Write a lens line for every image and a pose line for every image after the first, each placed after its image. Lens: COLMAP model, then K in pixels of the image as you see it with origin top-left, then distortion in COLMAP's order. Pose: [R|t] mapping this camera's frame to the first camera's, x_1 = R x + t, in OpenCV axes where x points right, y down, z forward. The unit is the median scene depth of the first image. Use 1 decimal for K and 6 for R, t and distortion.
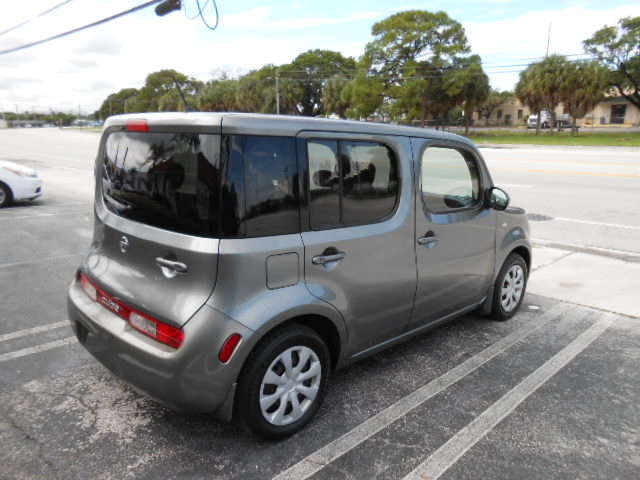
lens RADIAL K [[485.9, 0, 327.3], [0, 485.9, 230.0], [0, 0, 1]] dist [-0.041170, 0.043313]
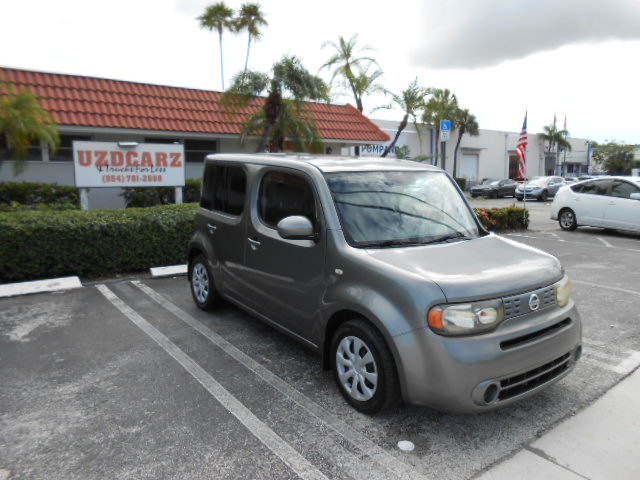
lens RADIAL K [[485.9, 0, 321.3], [0, 485.9, 235.9], [0, 0, 1]] dist [-0.041170, 0.043313]
pose [[-0.147009, 0.124482, -0.981271, 1.278605], [-0.205307, 0.966604, 0.153379, -0.205148], [0.967593, 0.224010, -0.116543, 1.166405]]
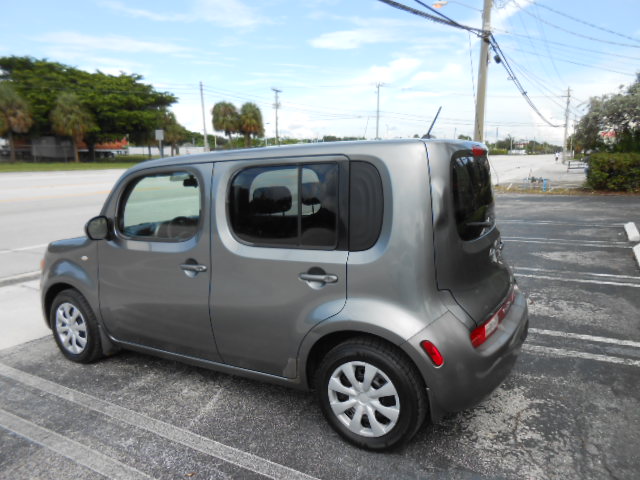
lens RADIAL K [[485.9, 0, 318.2], [0, 485.9, 238.5], [0, 0, 1]] dist [-0.041170, 0.043313]
pose [[-0.247676, -0.164212, 0.954825, -0.996046], [0.203001, 0.954859, 0.216875, -0.239427], [-0.947337, 0.247545, -0.203160, 1.151188]]
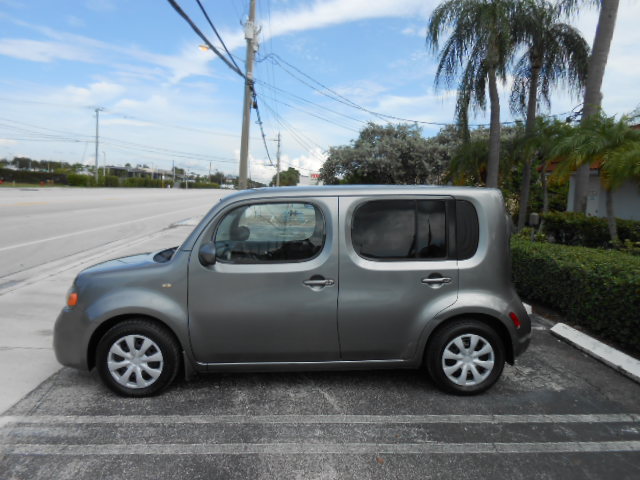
lens RADIAL K [[485.9, 0, 320.7], [0, 485.9, 240.2], [0, 0, 1]] dist [-0.041170, 0.043313]
pose [[-0.741127, -0.099573, 0.663940, -0.808993], [0.092630, 0.964316, 0.248020, -0.388845], [-0.664945, 0.245315, -0.705457, 1.892747]]
